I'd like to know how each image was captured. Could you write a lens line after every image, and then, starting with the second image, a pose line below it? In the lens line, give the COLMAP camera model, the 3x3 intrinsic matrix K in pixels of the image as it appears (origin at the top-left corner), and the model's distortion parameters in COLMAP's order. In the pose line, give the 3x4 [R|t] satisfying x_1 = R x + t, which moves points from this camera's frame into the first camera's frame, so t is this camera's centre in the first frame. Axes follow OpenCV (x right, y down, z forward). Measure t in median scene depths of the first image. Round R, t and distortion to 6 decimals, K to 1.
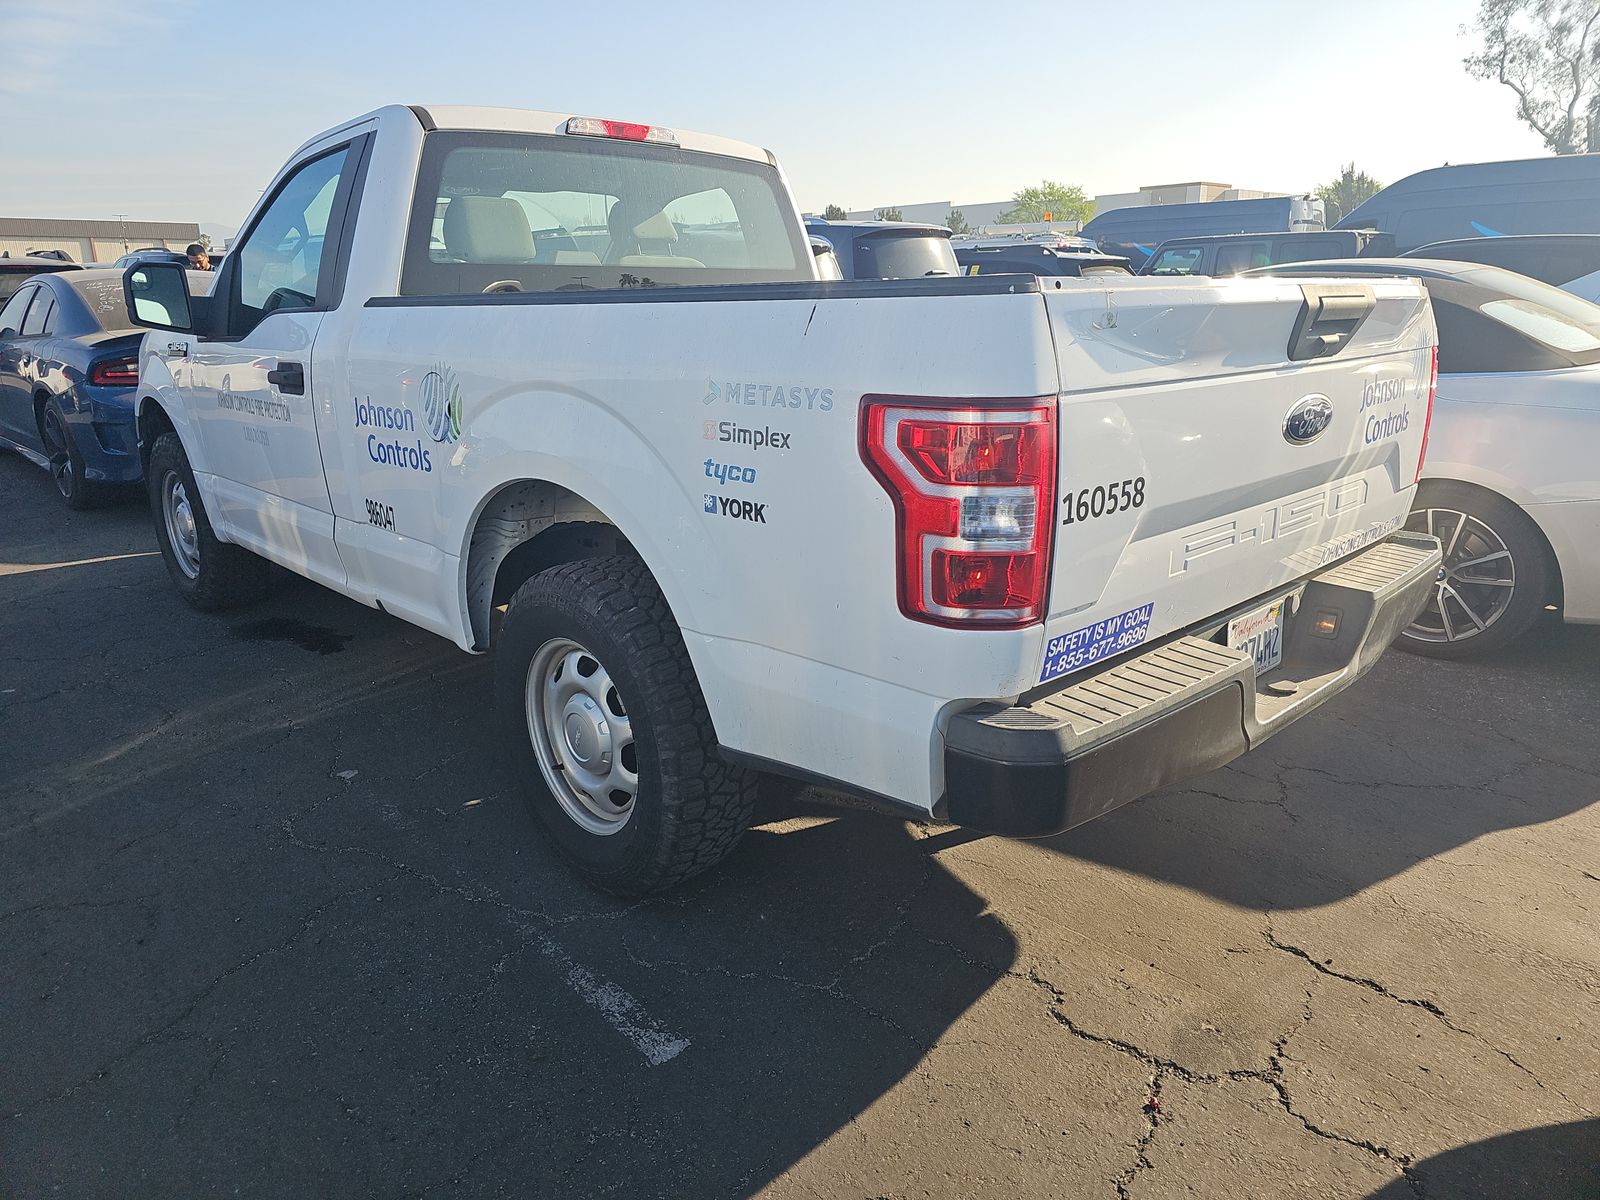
lens RADIAL K [[1043.9, 0, 794.4], [0, 1043.9, 587.5], [0, 0, 1]] dist [0.034254, -0.030244]
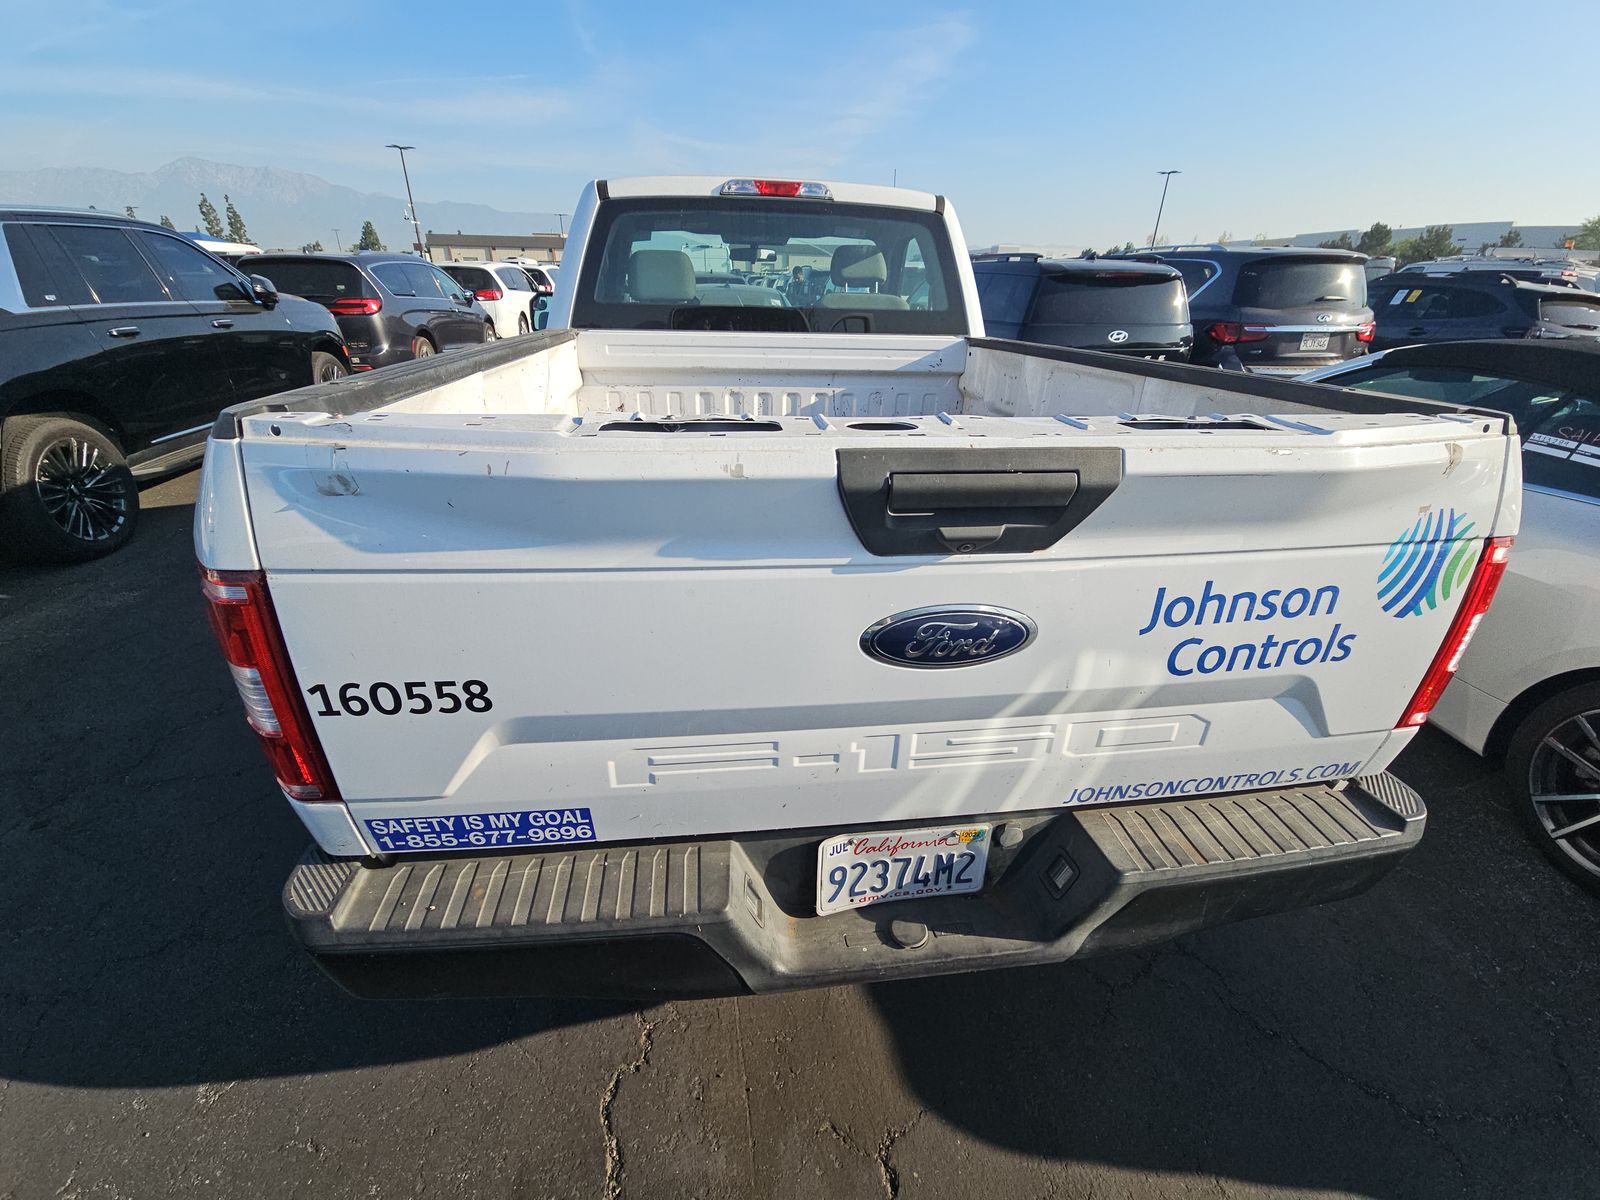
lens RADIAL K [[648.1, 0, 799.4], [0, 648.1, 598.6], [0, 0, 1]] dist [0.001714, -0.003423]
pose [[0.810043, 0.277987, -0.516288, 0.752929], [-0.187796, 0.957095, 0.220685, -0.313052], [0.555485, -0.081808, 0.827493, 0.732094]]
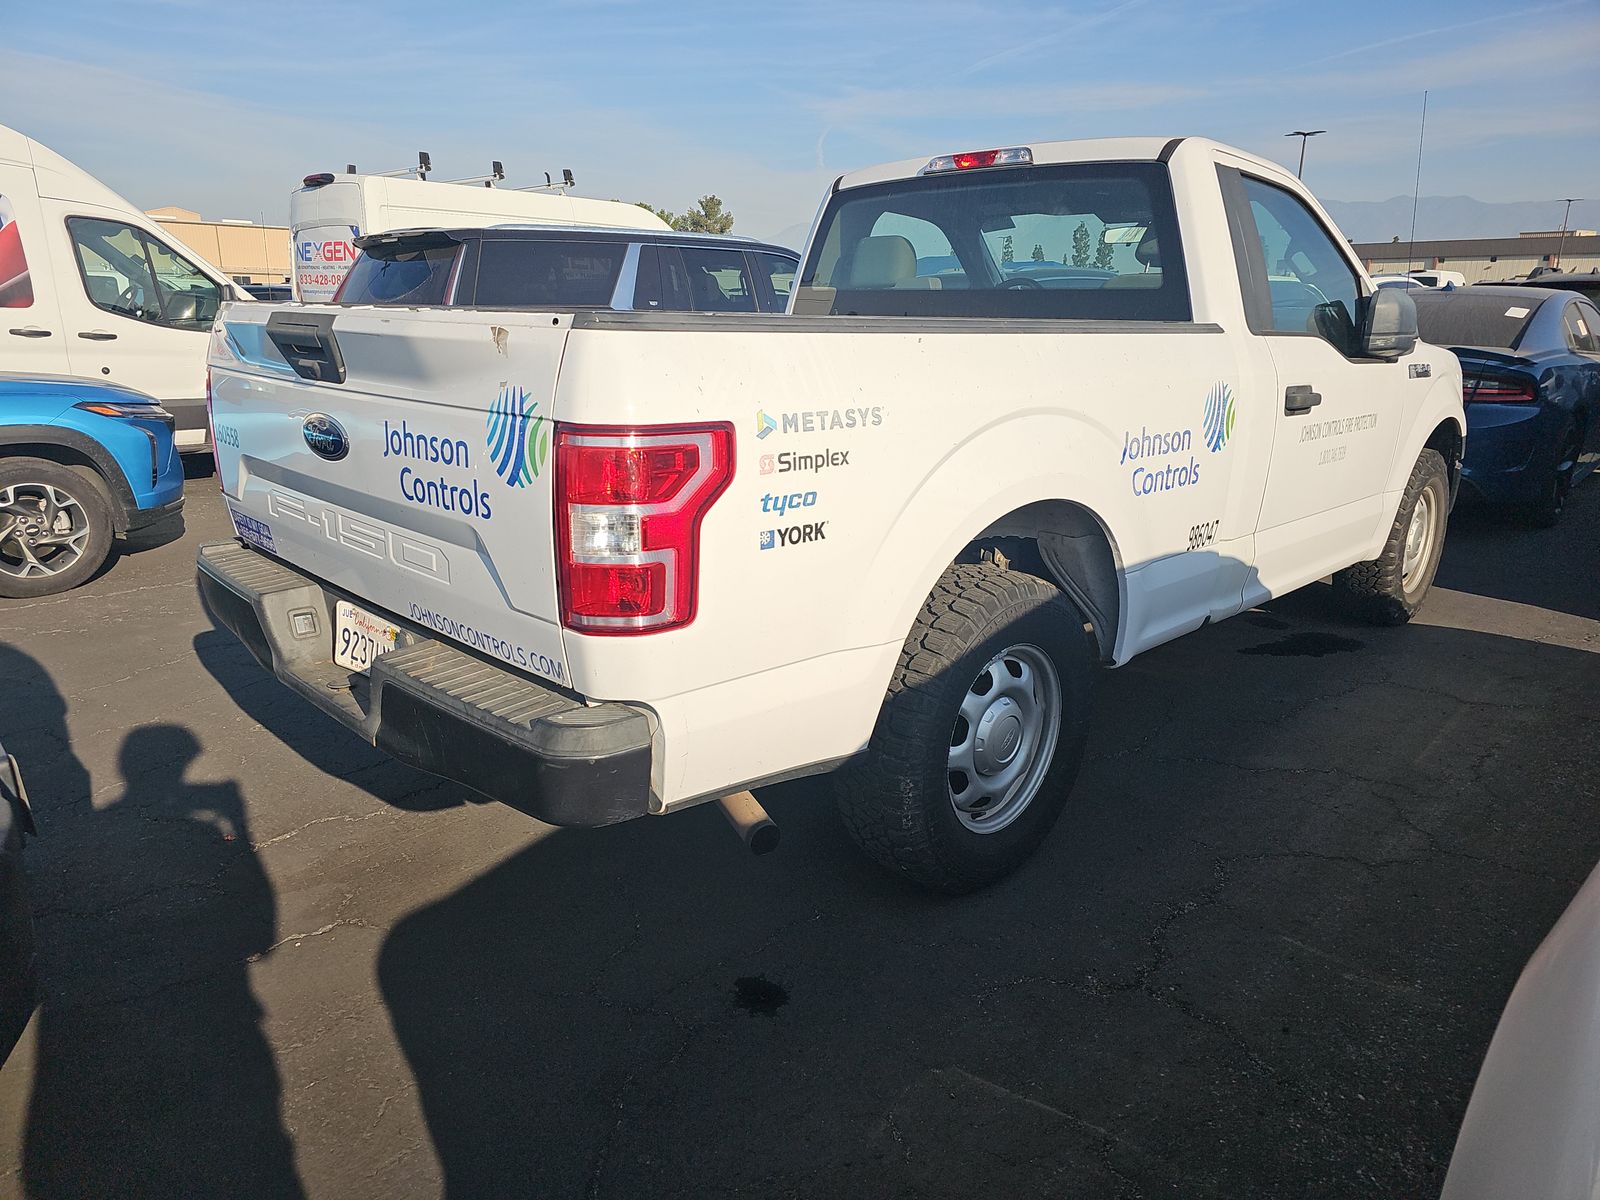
lens RADIAL K [[1043.9, 0, 791.0], [0, 1043.9, 608.2], [0, 0, 1]] dist [0.034254, -0.030244]
pose [[0.007807, 0.286253, -0.958122, 1.946142], [-0.281617, 0.919999, 0.272568, -0.524068], [0.959495, 0.267696, 0.087796, 1.724140]]
